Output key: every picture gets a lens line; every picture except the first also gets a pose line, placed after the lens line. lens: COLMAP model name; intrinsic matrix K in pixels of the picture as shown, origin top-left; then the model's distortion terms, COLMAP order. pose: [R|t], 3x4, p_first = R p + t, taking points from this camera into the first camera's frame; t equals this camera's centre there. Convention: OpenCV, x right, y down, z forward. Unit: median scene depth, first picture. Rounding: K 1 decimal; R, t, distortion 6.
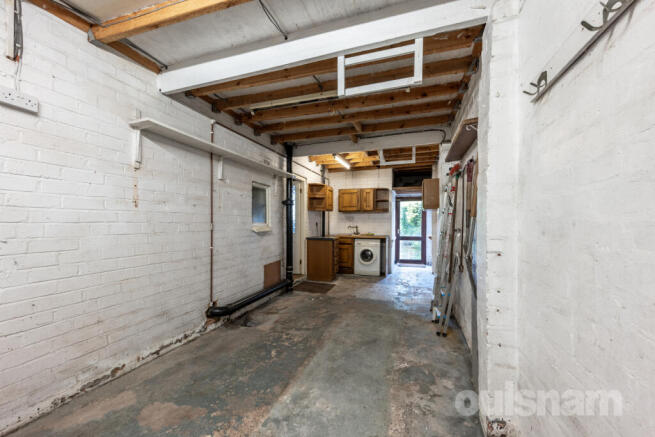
lens RADIAL K [[257.8, 0, 327.5], [0, 257.8, 221.8], [0, 0, 1]] dist [0.002659, -0.000175]
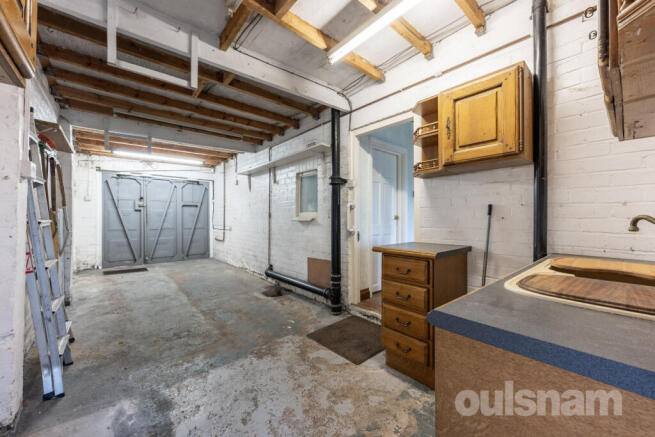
lens RADIAL K [[257.8, 0, 327.5], [0, 257.8, 218.1], [0, 0, 1]] dist [0.002659, -0.000175]
pose [[-0.517298, -0.006010, -0.855784, 0.519406], [-0.000342, 0.999977, -0.006815, 0.032945], [0.855805, -0.003233, -0.517288, 1.546749]]
